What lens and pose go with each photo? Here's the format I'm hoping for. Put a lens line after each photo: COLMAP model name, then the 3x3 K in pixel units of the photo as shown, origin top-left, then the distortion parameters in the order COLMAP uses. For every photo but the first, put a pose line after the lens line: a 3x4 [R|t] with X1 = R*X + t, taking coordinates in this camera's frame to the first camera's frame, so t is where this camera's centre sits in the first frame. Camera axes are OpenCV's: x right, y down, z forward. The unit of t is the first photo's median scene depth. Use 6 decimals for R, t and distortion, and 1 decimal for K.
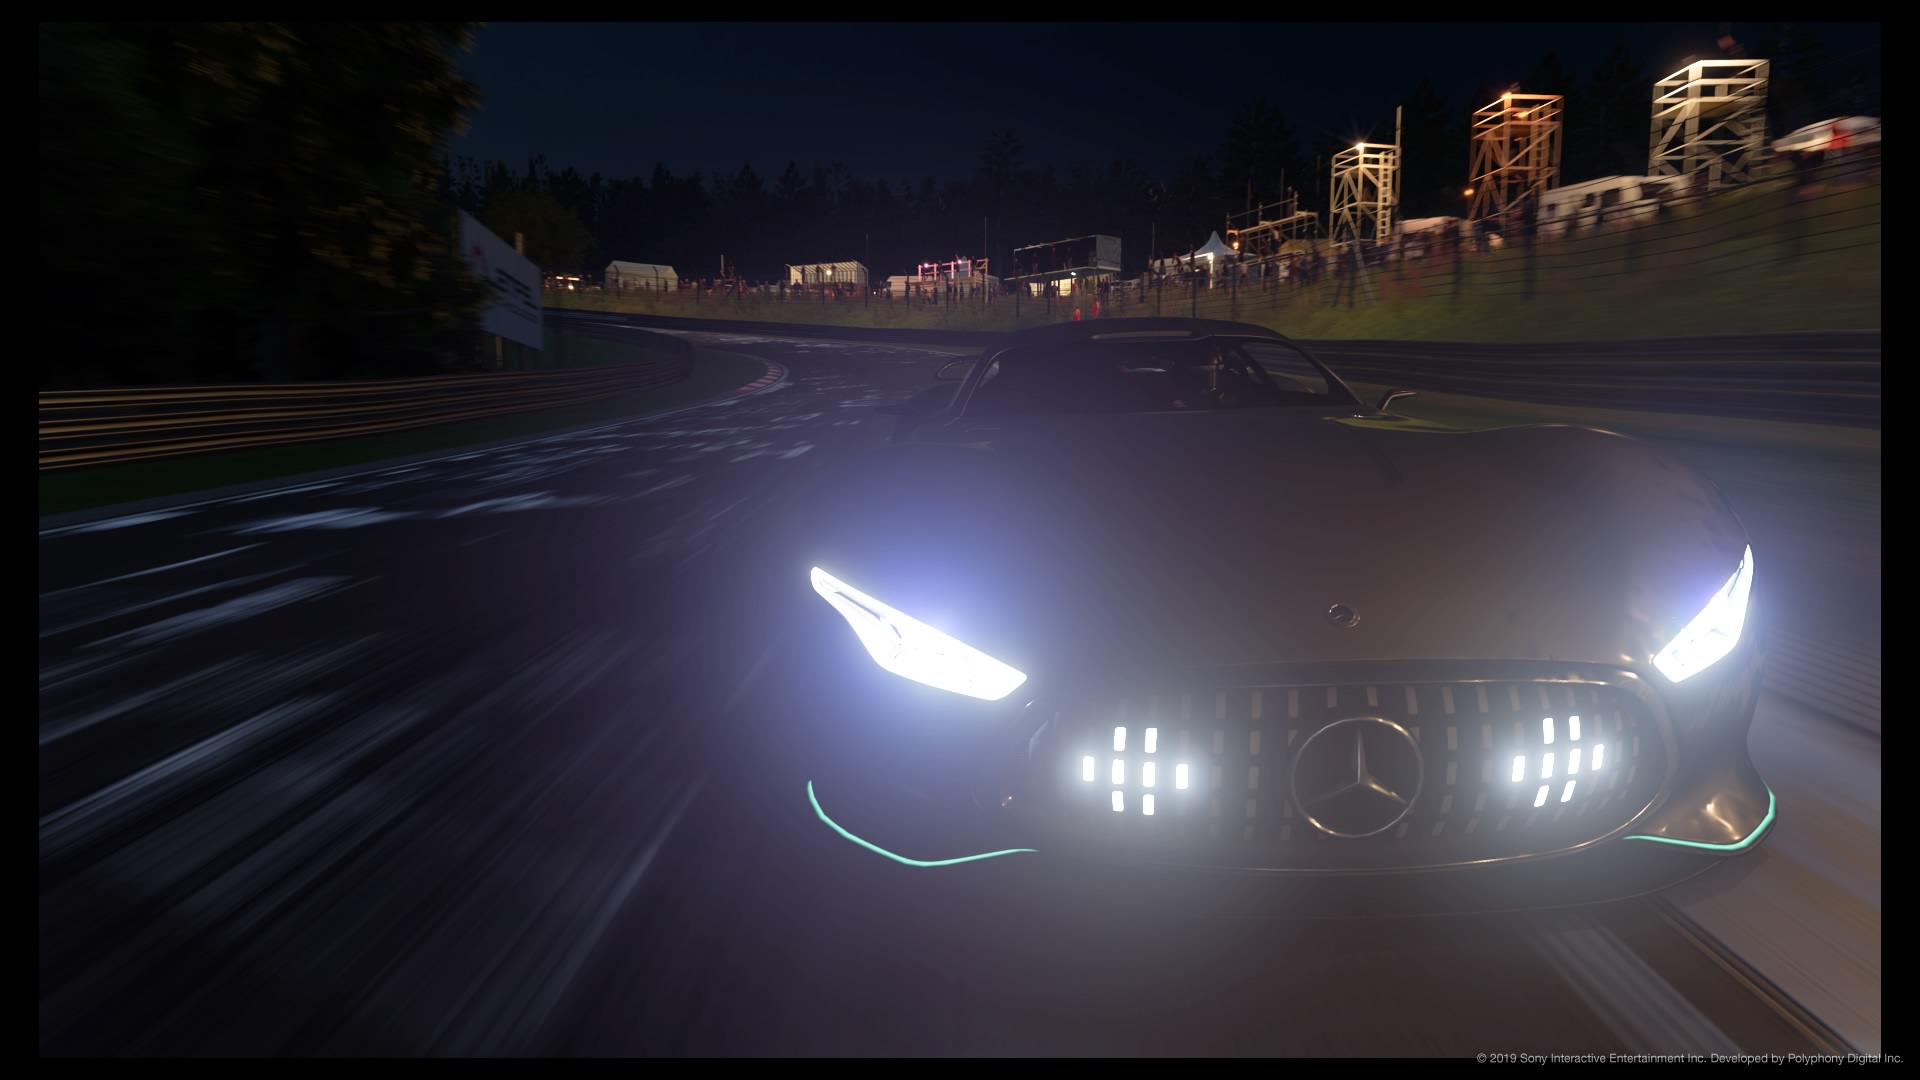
lens RADIAL K [[1110.8, 0, 960.0], [0, 1110.8, 540.0], [0, 0, 1]] dist [-0.001186, 0.000703]
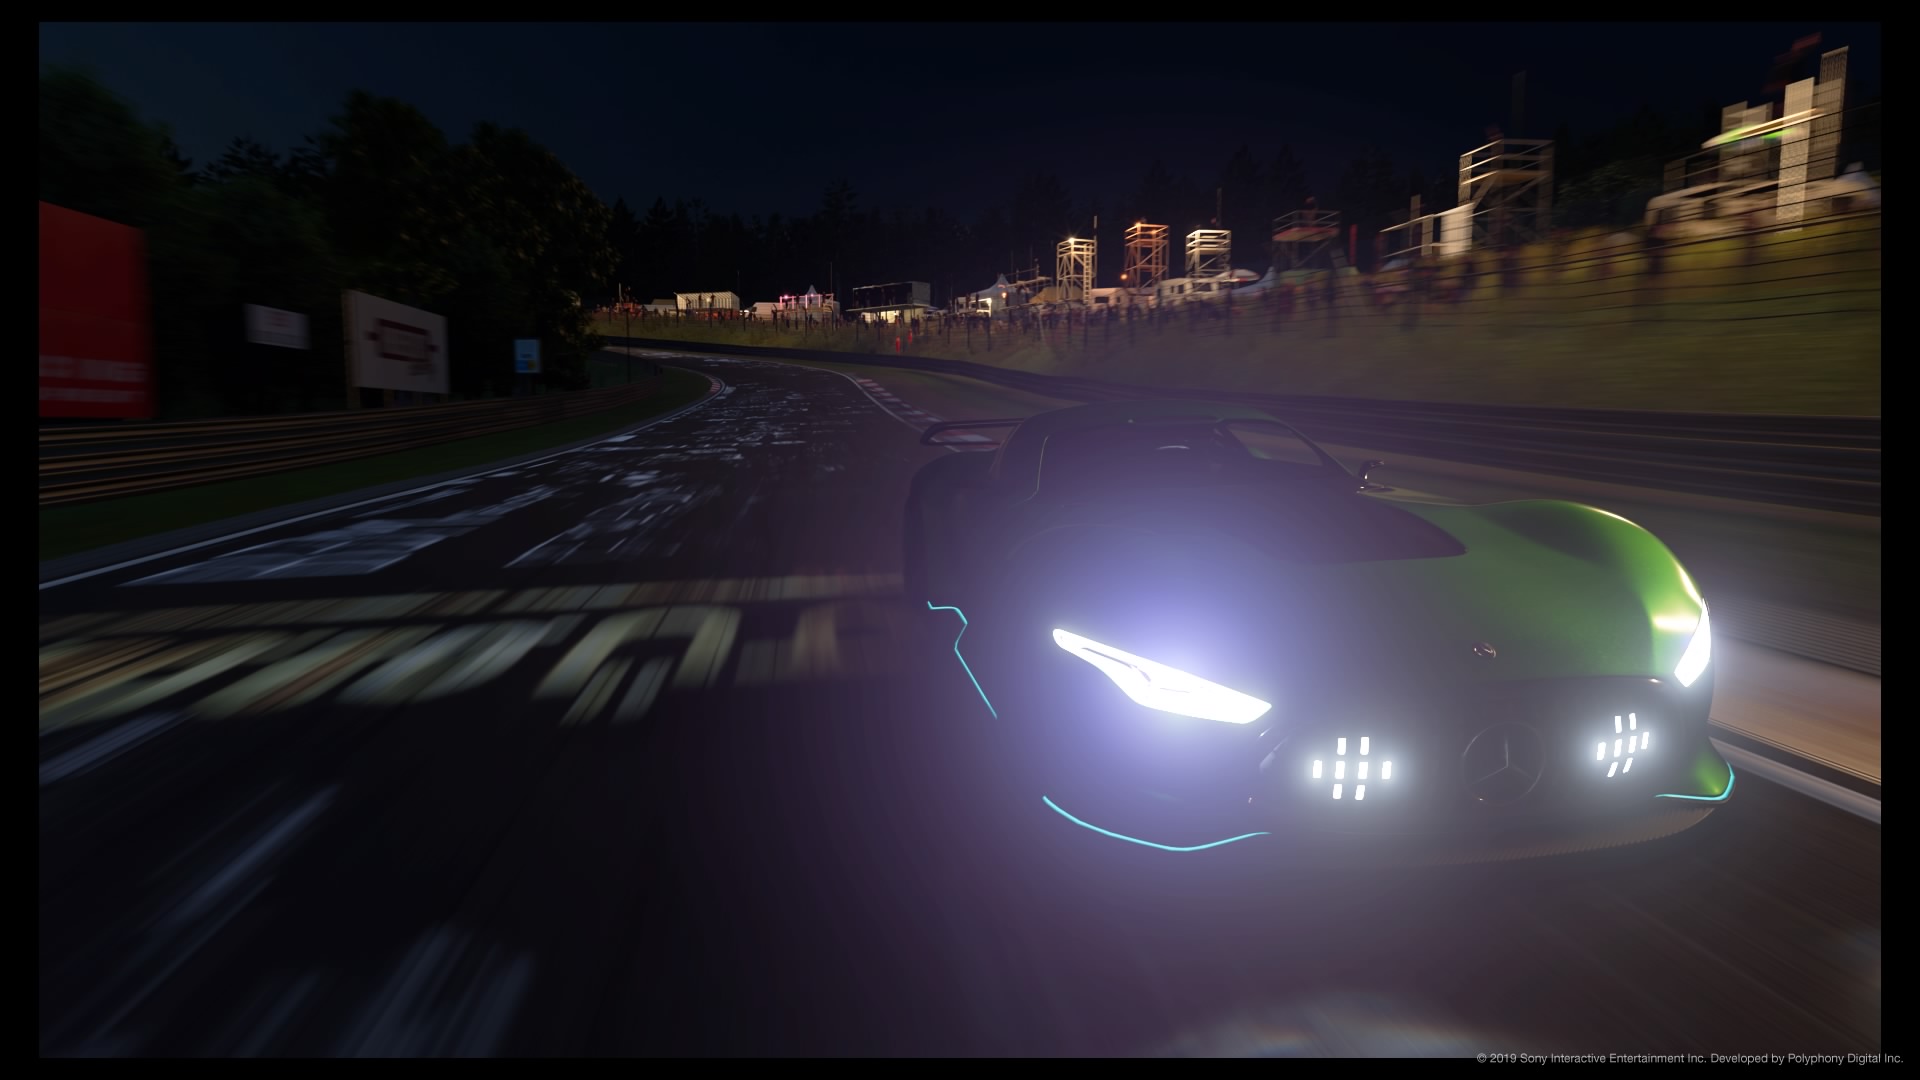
lens RADIAL K [[1110.8, 0, 960.0], [0, 1110.8, 540.0], [0, 0, 1]] dist [-0.001186, 0.000703]
pose [[0.988856, -0.015798, 0.148034, -0.037876], [0.015957, 0.999873, 0.000113, 0.066114], [-0.148017, 0.002251, 0.988982, -0.493762]]
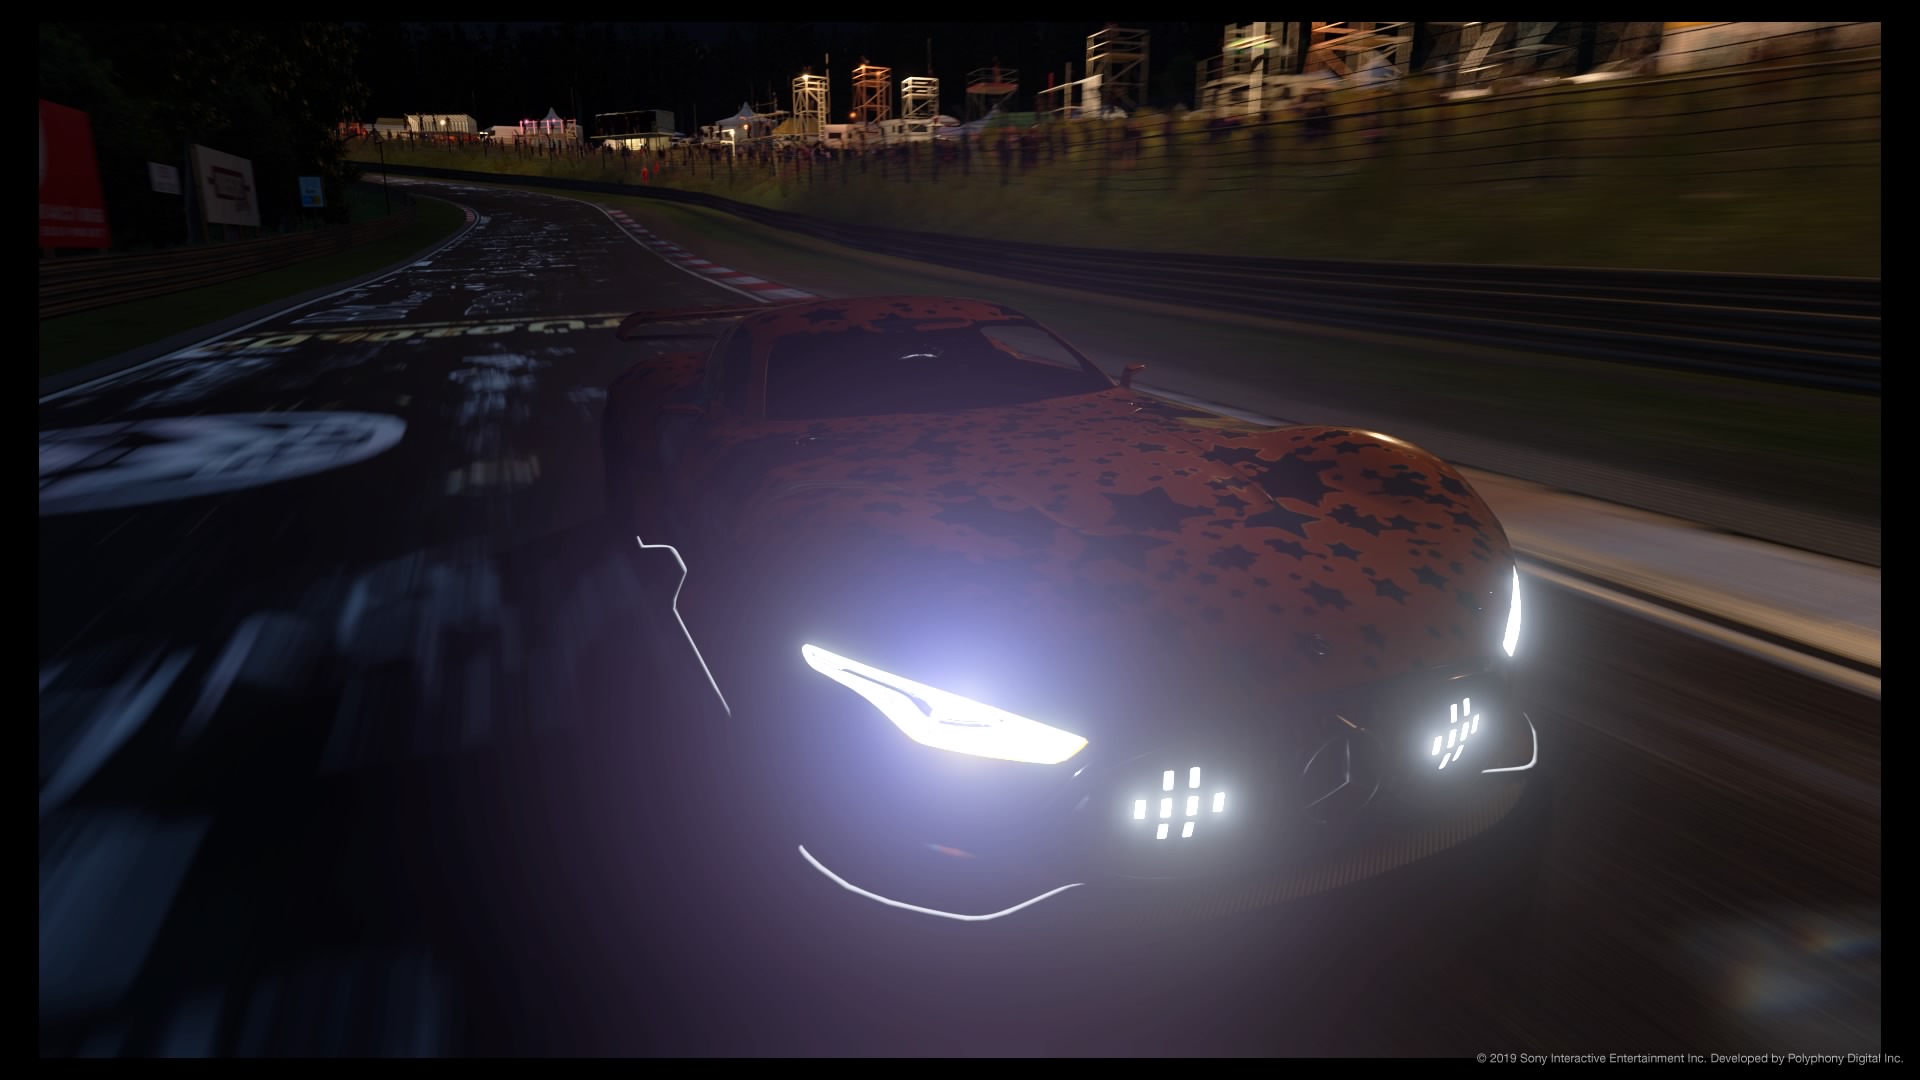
lens RADIAL K [[1110.8, 0, 960.0], [0, 1110.8, 540.0], [0, 0, 1]] dist [-0.001186, 0.000703]
pose [[0.937332, -0.087592, 0.337249, -0.052428], [0.036702, 0.987323, 0.154425, 0.086653], [-0.346500, -0.132369, 0.928664, -0.687996]]
